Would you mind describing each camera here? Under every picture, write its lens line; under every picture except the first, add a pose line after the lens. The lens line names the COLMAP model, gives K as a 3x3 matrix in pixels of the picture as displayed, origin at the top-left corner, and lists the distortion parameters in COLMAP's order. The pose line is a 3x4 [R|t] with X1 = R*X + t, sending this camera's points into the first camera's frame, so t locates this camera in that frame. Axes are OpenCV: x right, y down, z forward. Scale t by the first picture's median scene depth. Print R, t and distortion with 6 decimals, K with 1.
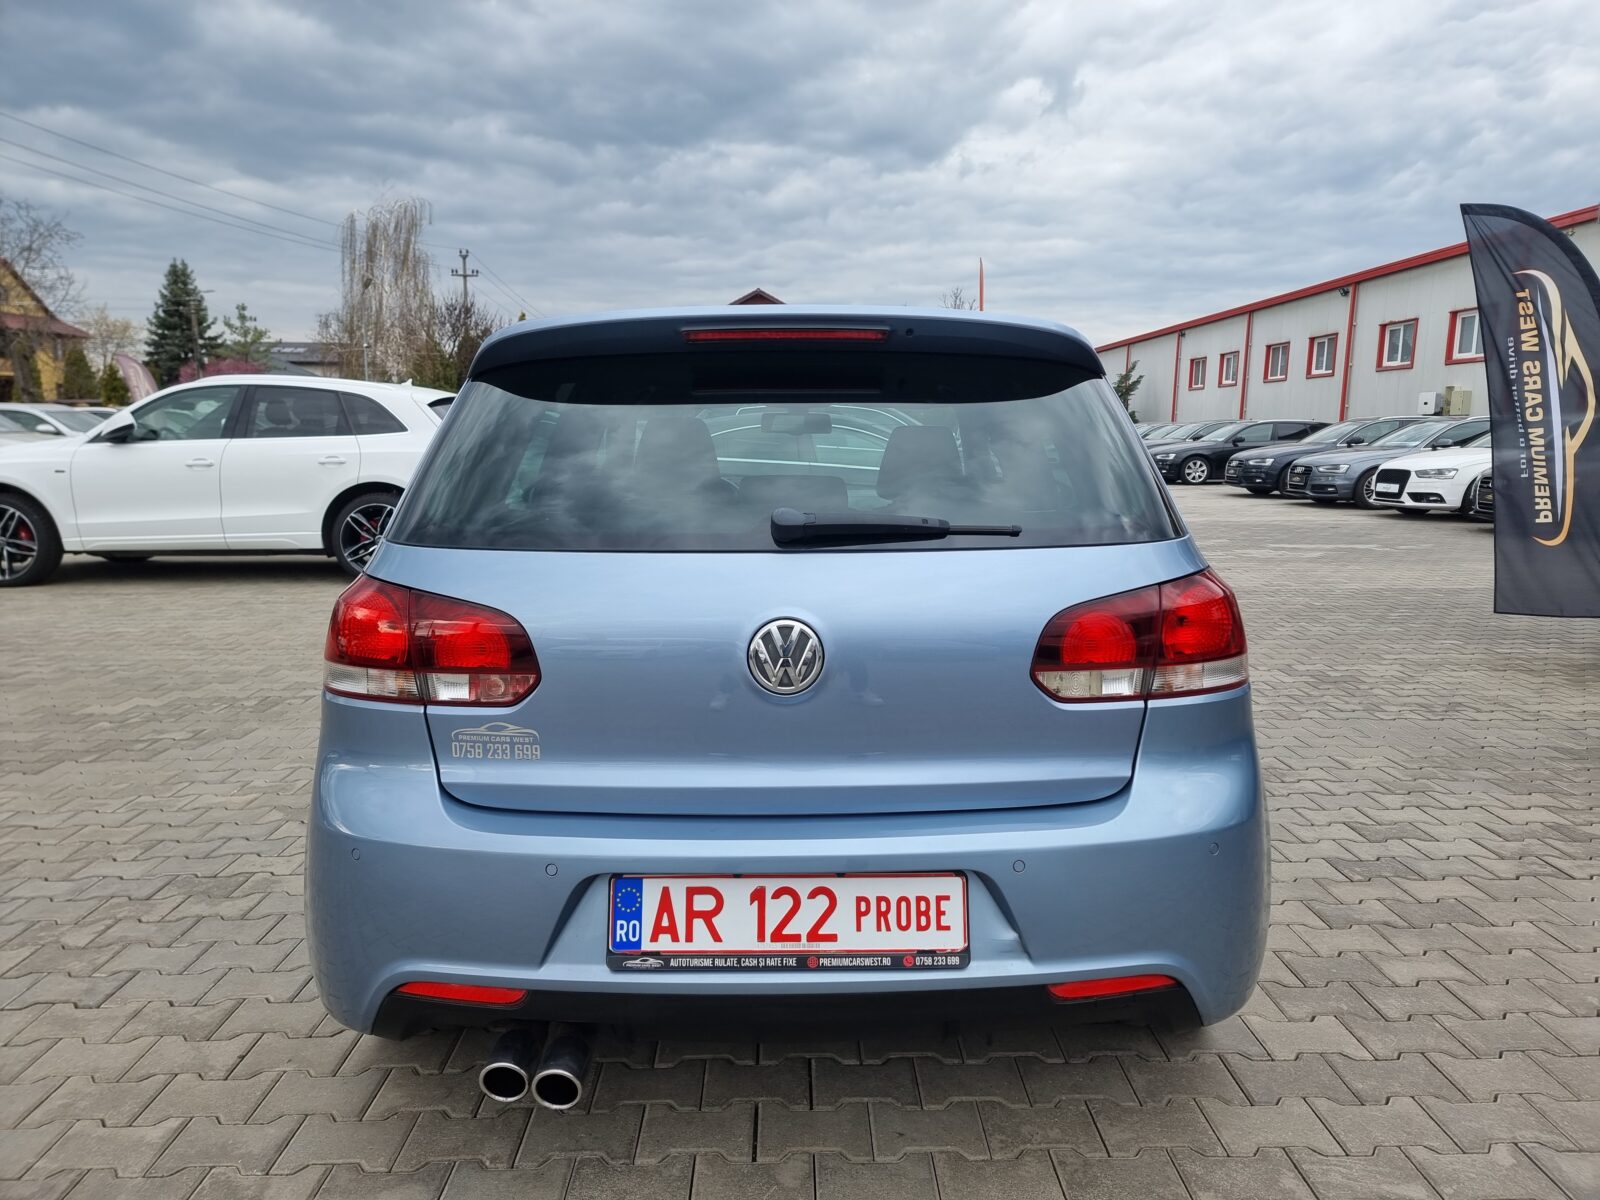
lens RADIAL K [[1102.3, 0, 797.9], [0, 1102.3, 608.0], [0, 0, 1]] dist [0.089110, -0.081140]
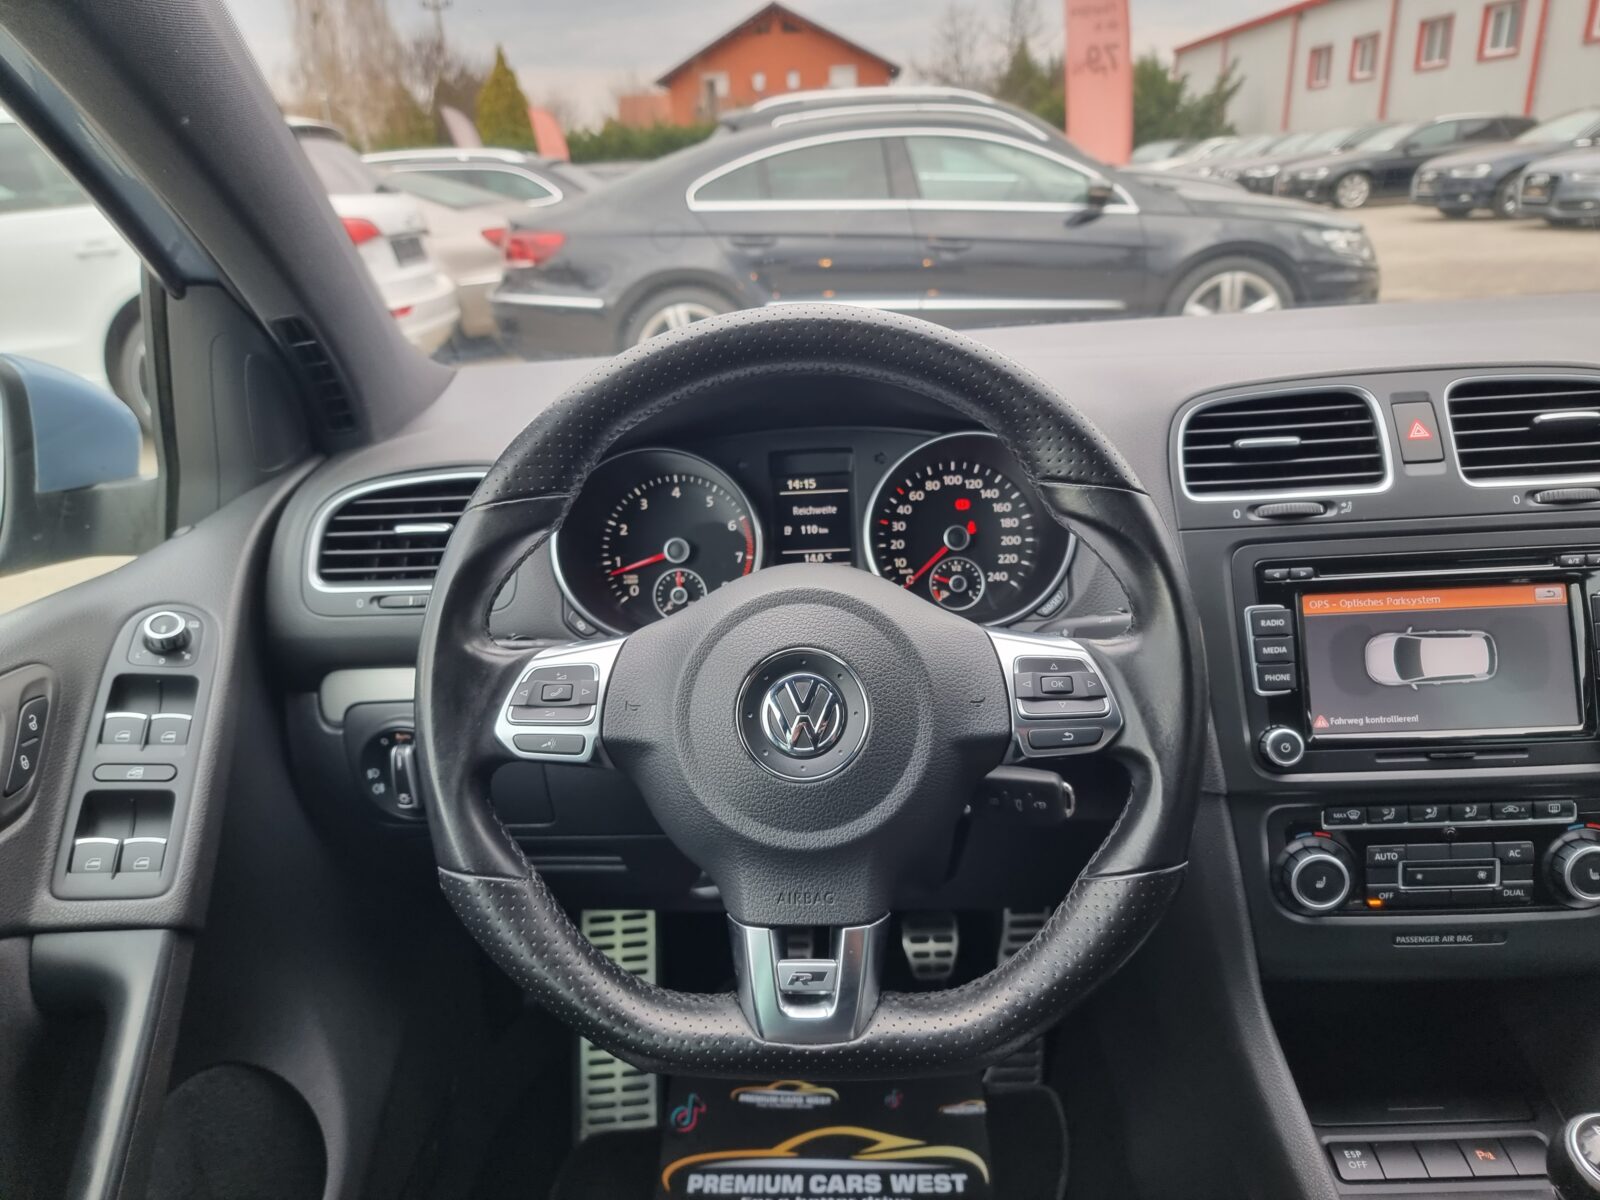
lens RADIAL K [[1116.9, 0, 802.4], [0, 1116.9, 603.4], [0, 0, 1]] dist [0.051209, -0.034144]
pose [[0.998301, -0.046830, -0.034666, -0.010925], [0.052867, 0.978151, 0.201060, -0.013585], [0.024493, -0.202552, 0.978965, 0.103447]]
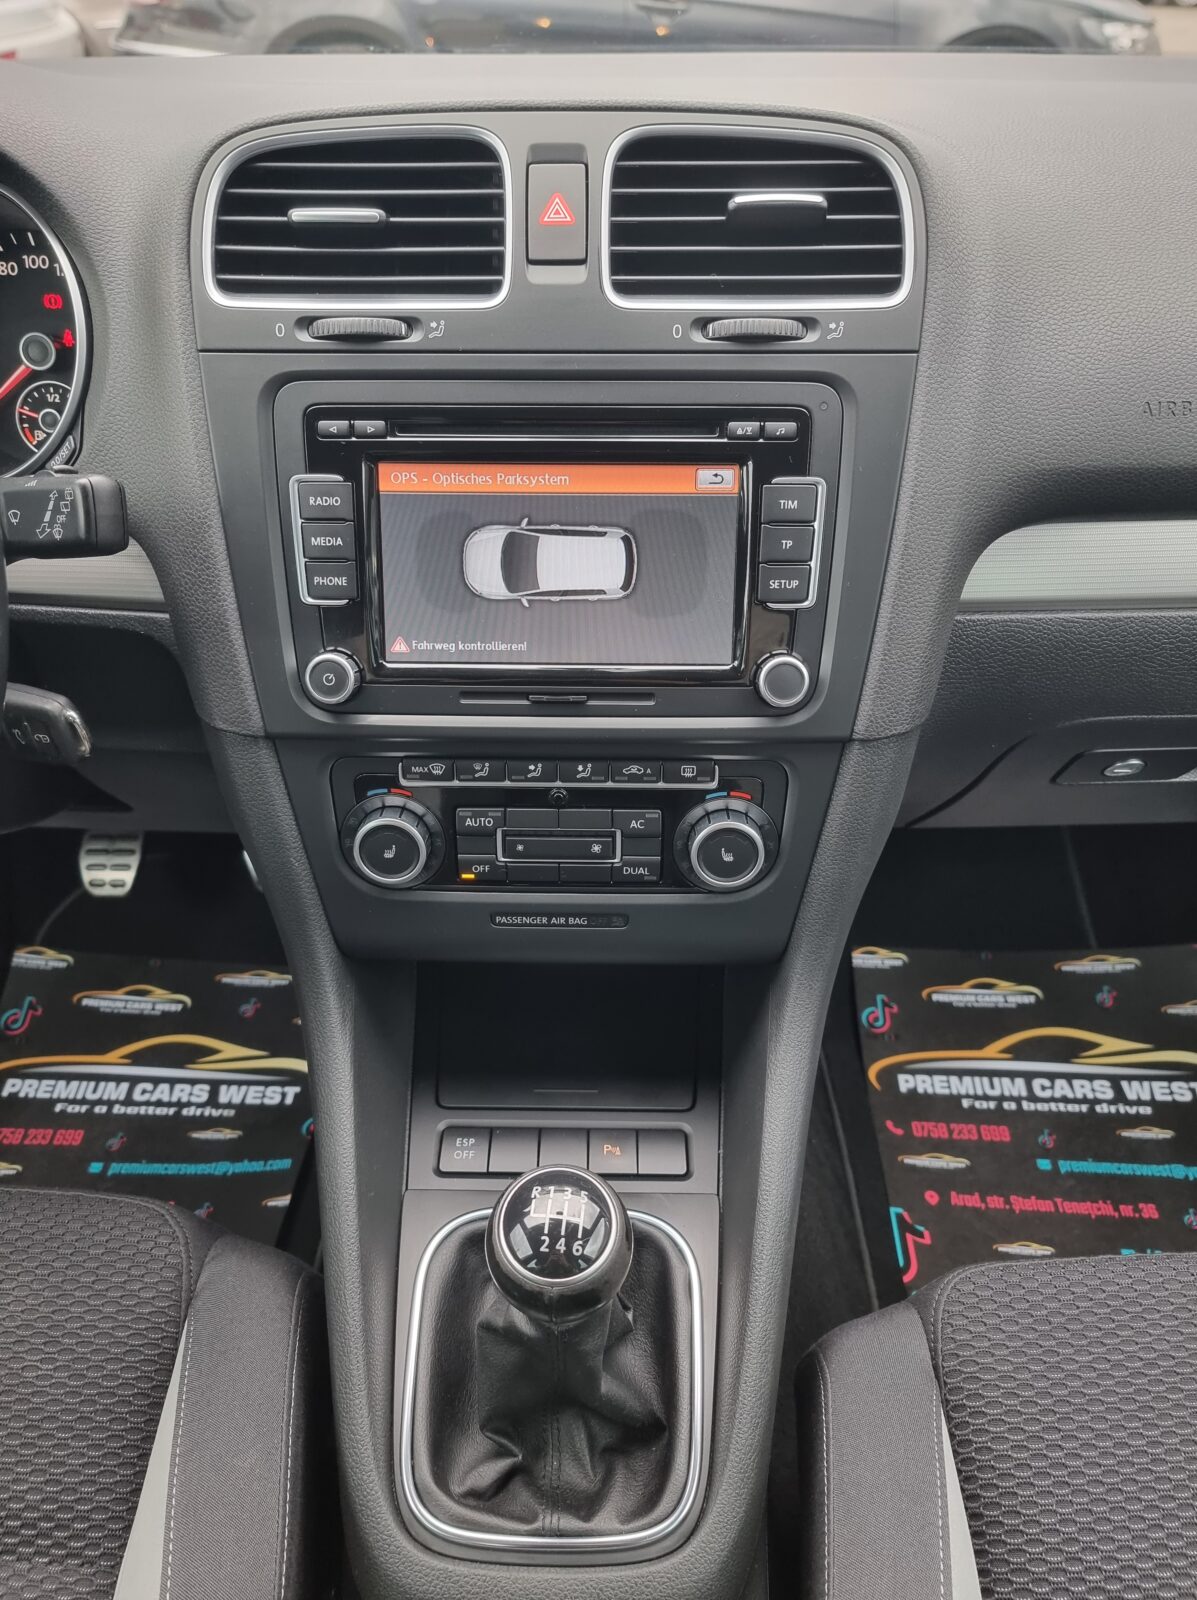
lens RADIAL K [[1115.4, 0, 587.8], [0, 1115.4, 801.5], [0, 0, 1]] dist [0.052581, -0.036261]
pose [[0.999955, 0.006295, -0.007079, 0.000031], [-0.002130, 0.877539, 0.479500, -0.012224], [0.009231, -0.479464, 0.877513, 0.109087]]
